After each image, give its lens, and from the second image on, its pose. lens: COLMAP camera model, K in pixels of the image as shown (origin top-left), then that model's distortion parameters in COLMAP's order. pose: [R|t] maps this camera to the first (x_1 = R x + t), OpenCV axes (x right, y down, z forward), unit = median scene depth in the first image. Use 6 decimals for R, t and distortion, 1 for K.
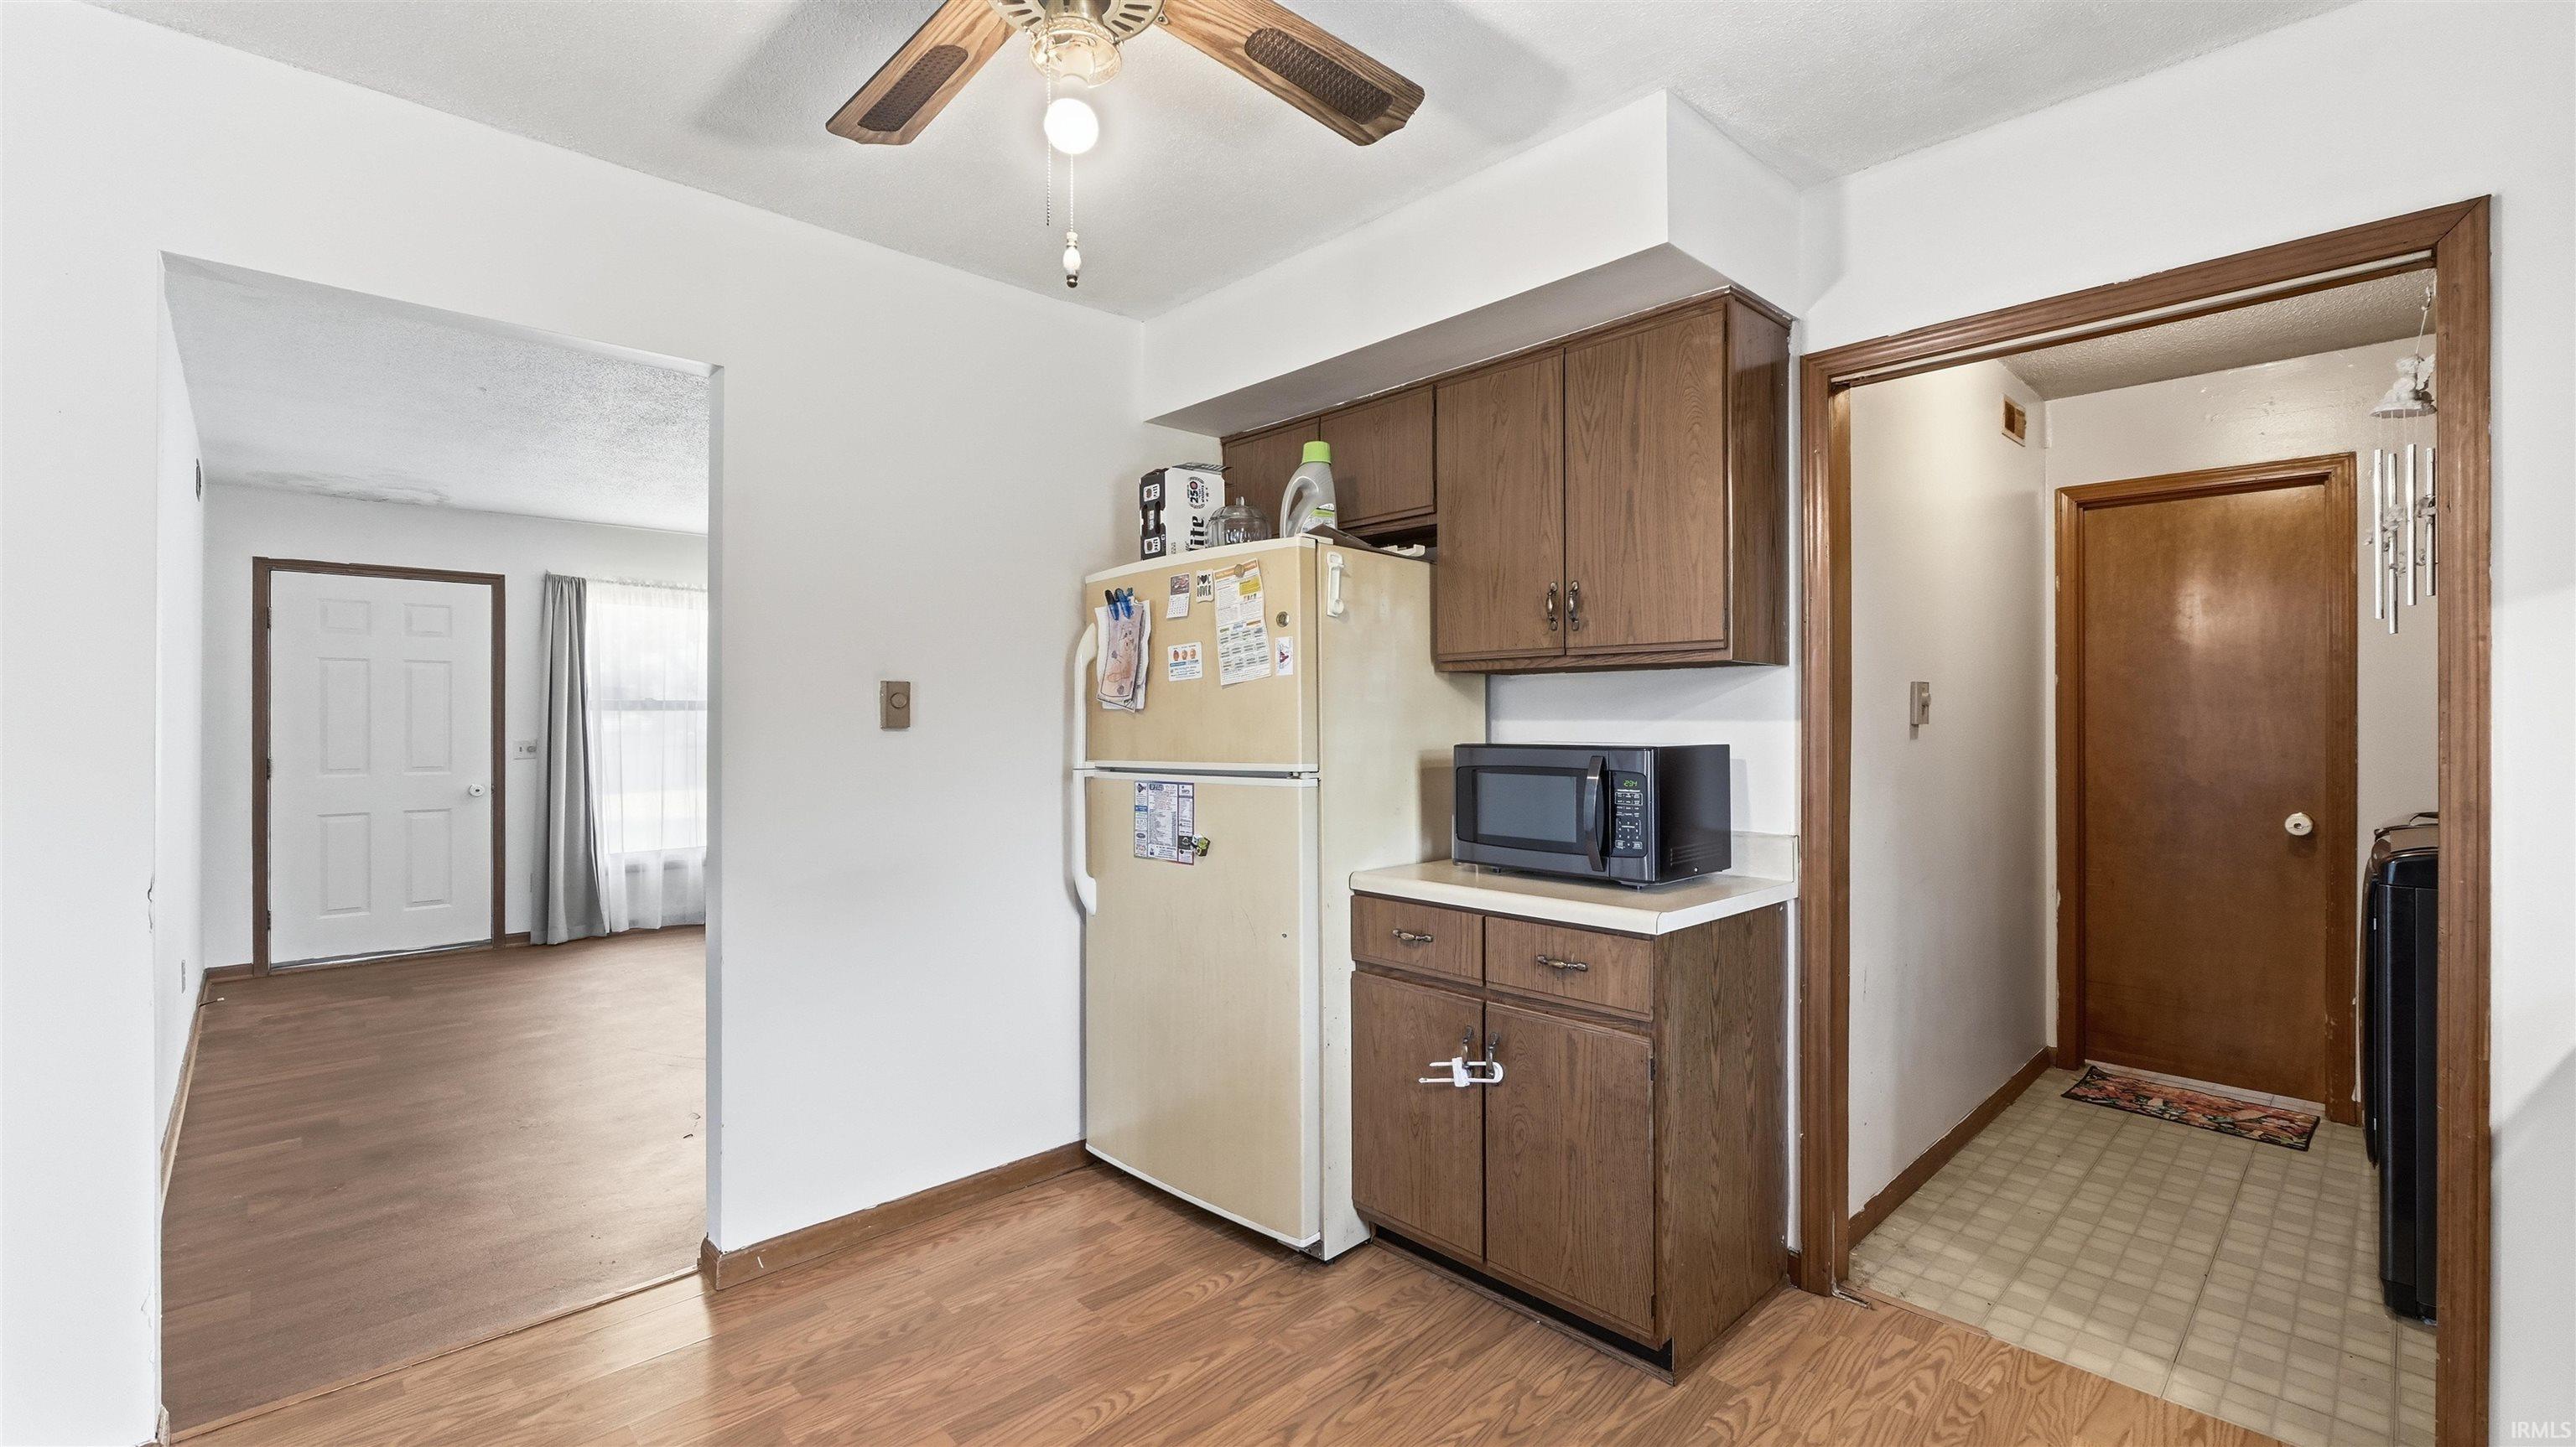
lens RADIAL K [[1076.4, 0, 1285.0], [0, 1076.4, 718.8], [0, 0, 1]] dist [-0.002632, 0.000446]
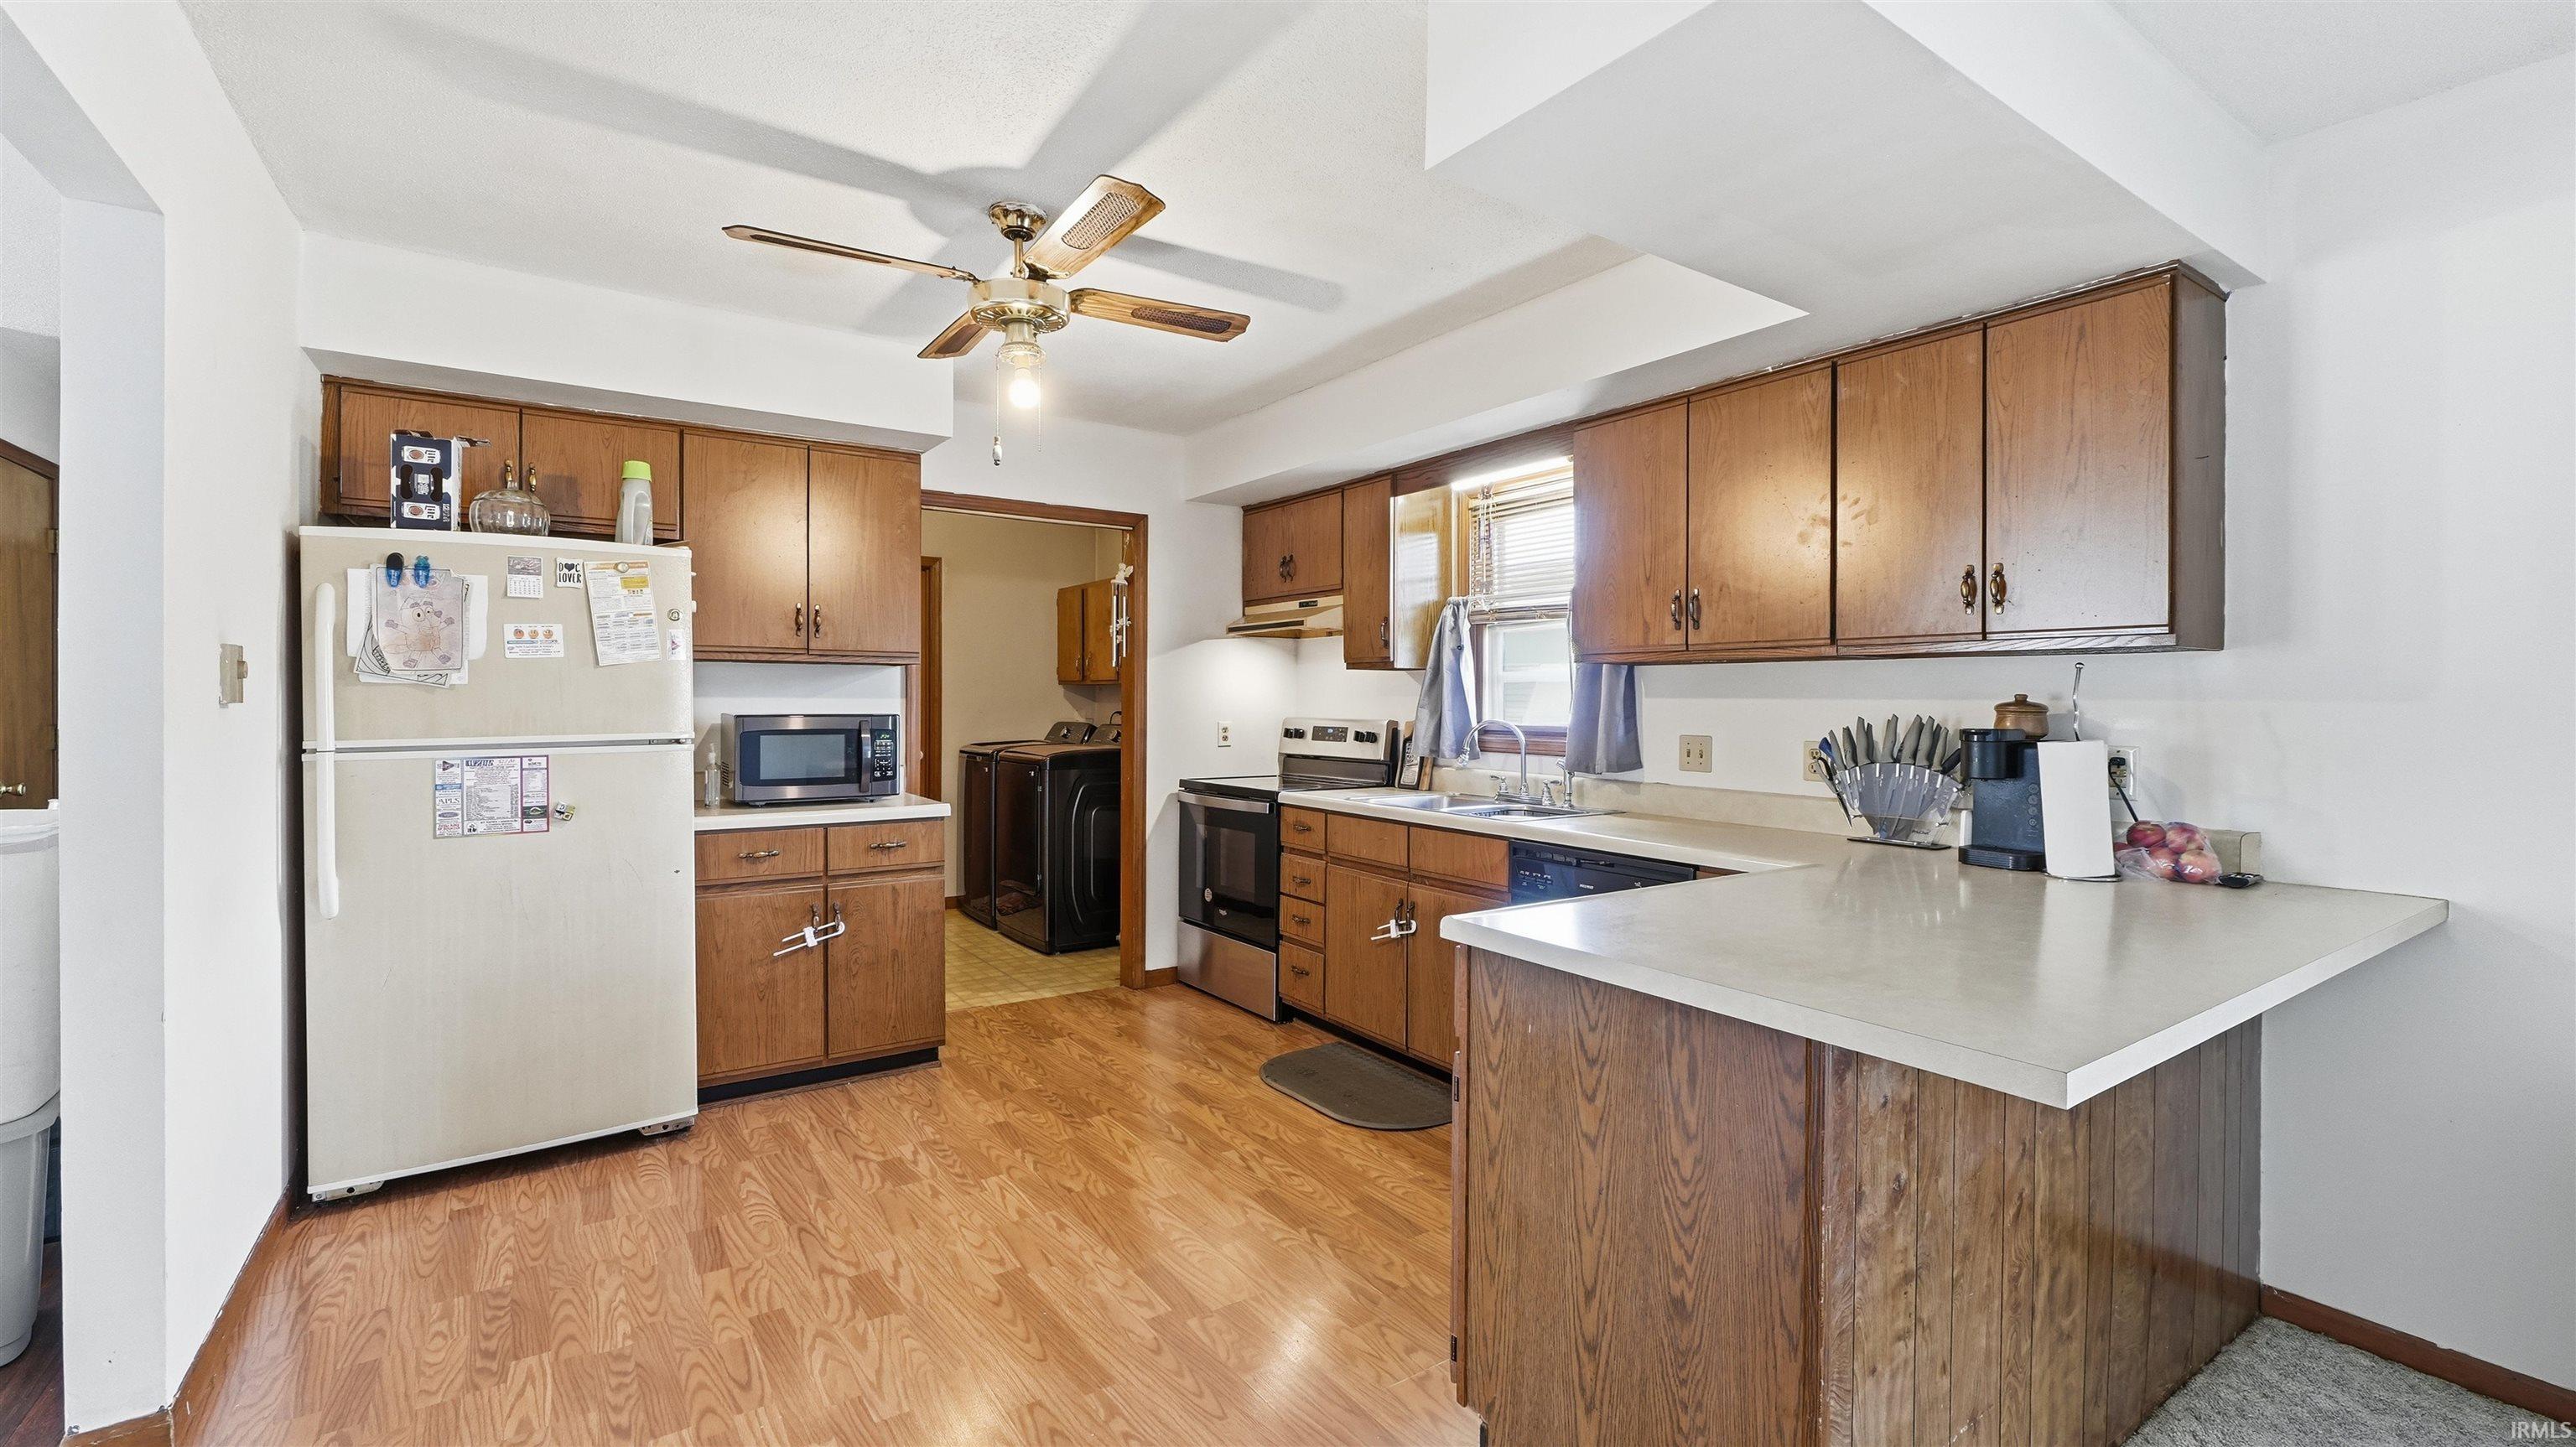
lens RADIAL K [[1076.4, 0, 1260.8], [0, 1076.4, 712.3], [0, 0, 1]] dist [-0.002632, 0.000446]
pose [[0.184100, -0.011293, 0.982843, -1.079829], [-0.006449, 0.999899, 0.012696, -0.000989], [-0.982886, -0.008675, 0.184009, 0.117130]]
